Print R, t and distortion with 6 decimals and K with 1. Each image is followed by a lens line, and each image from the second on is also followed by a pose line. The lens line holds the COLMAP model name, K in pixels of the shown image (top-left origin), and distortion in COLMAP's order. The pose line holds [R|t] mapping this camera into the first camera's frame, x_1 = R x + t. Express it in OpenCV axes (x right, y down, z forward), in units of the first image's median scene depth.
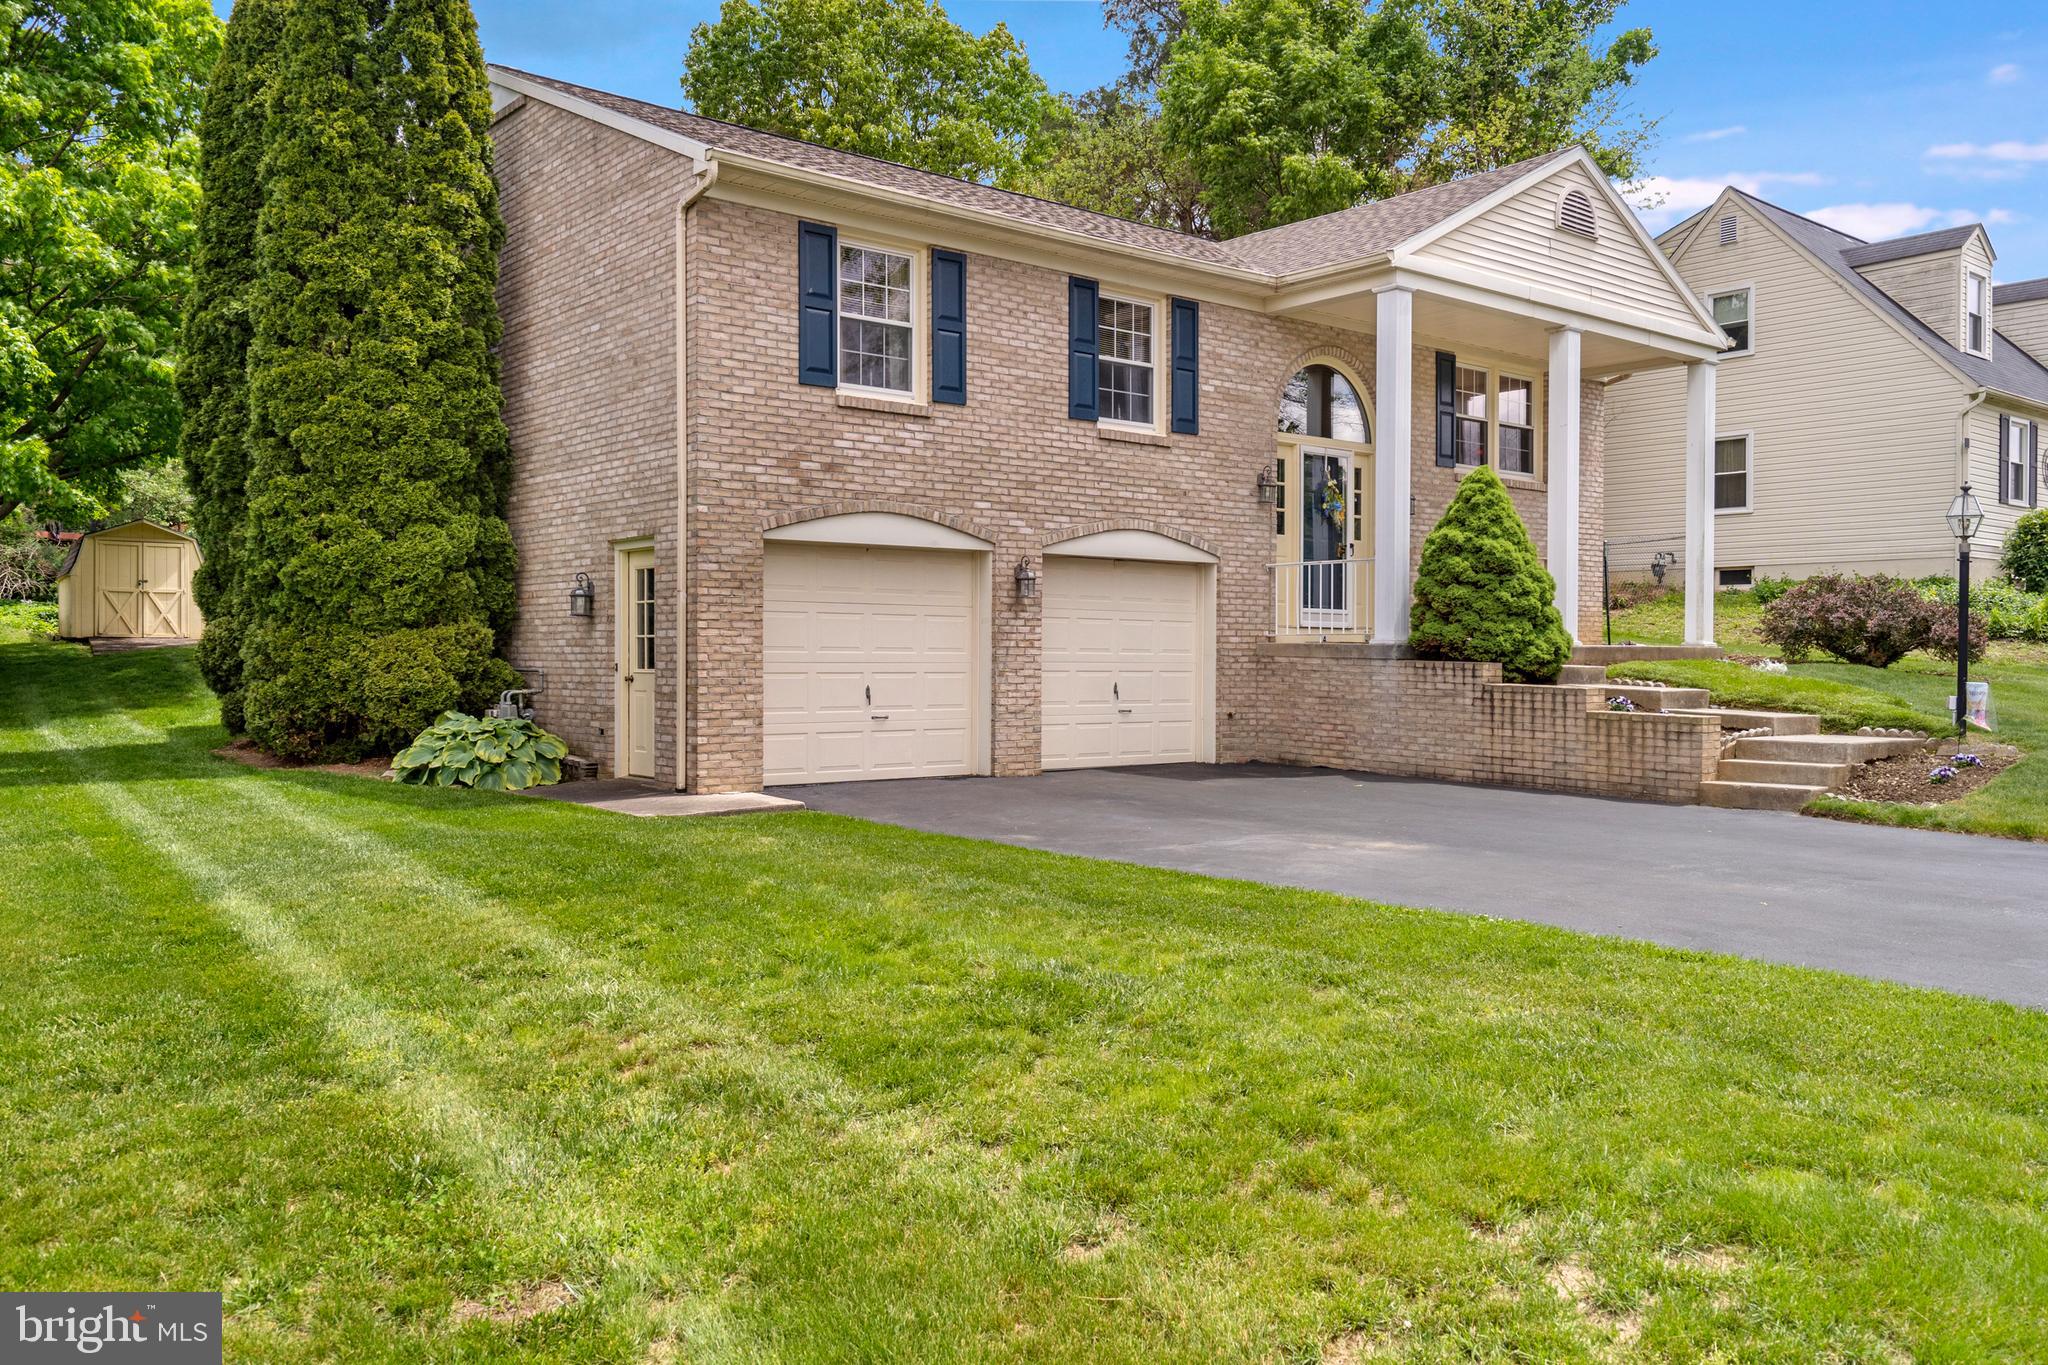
lens RADIAL K [[1630.8, 0, 1024.0], [0, 1630.8, 682.5], [0, 0, 1]] dist [0.002243, -0.000716]
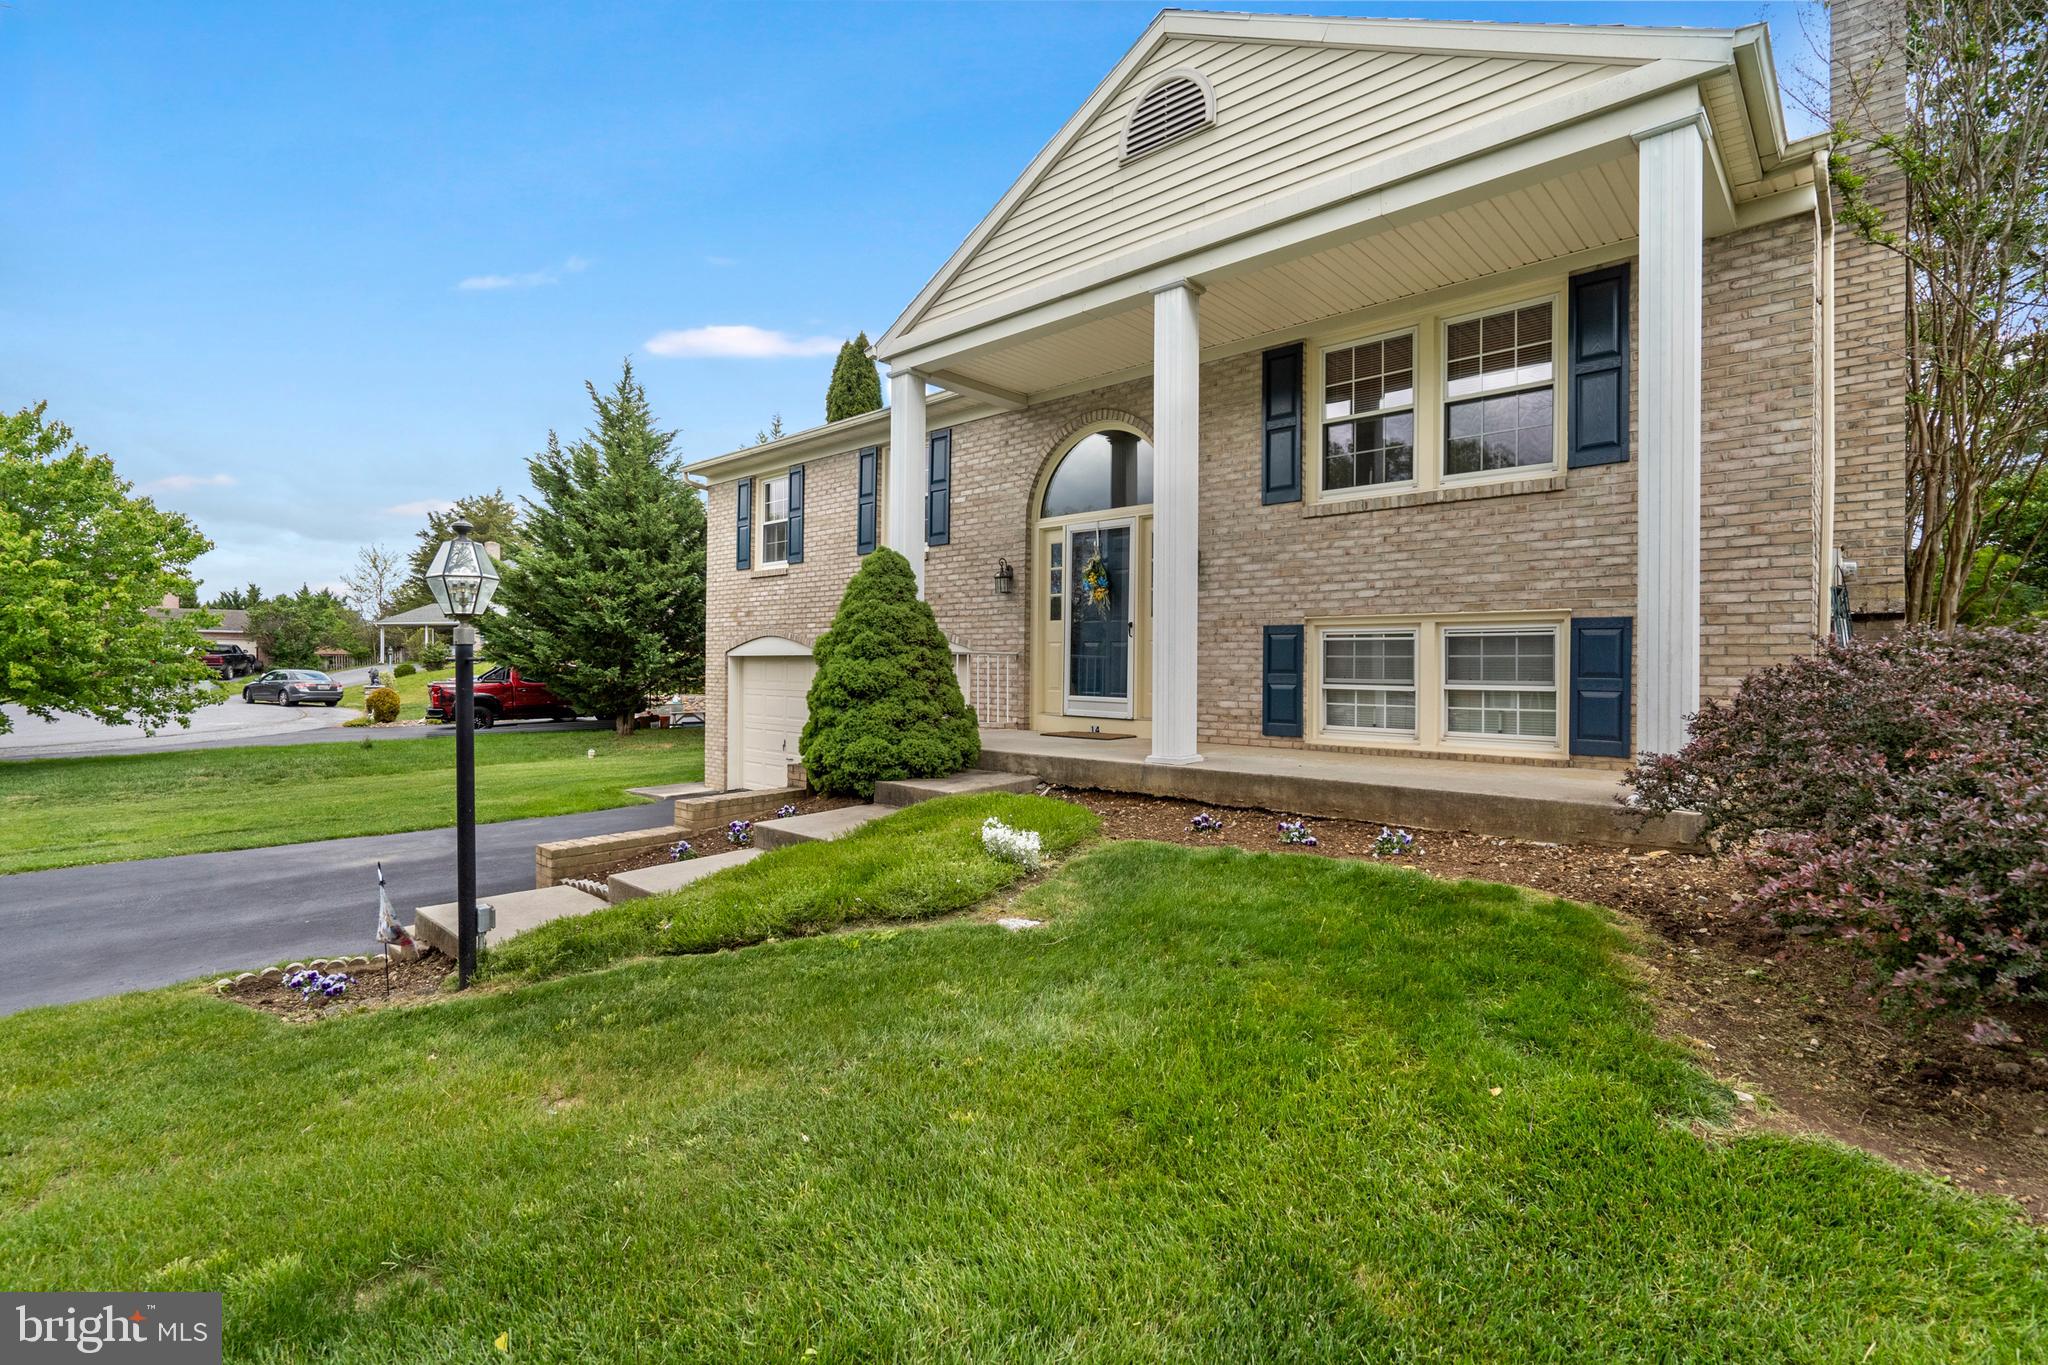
lens RADIAL K [[935.2, 0, 1024.0], [0, 935.2, 682.5], [0, 0, 1]] dist [-0.000954, -0.000057]
pose [[0.140469, 0.005515, -0.990070, 0.721308], [-0.026495, 0.999647, 0.001810, -0.052616], [0.989730, 0.025977, 0.140566, 0.902297]]
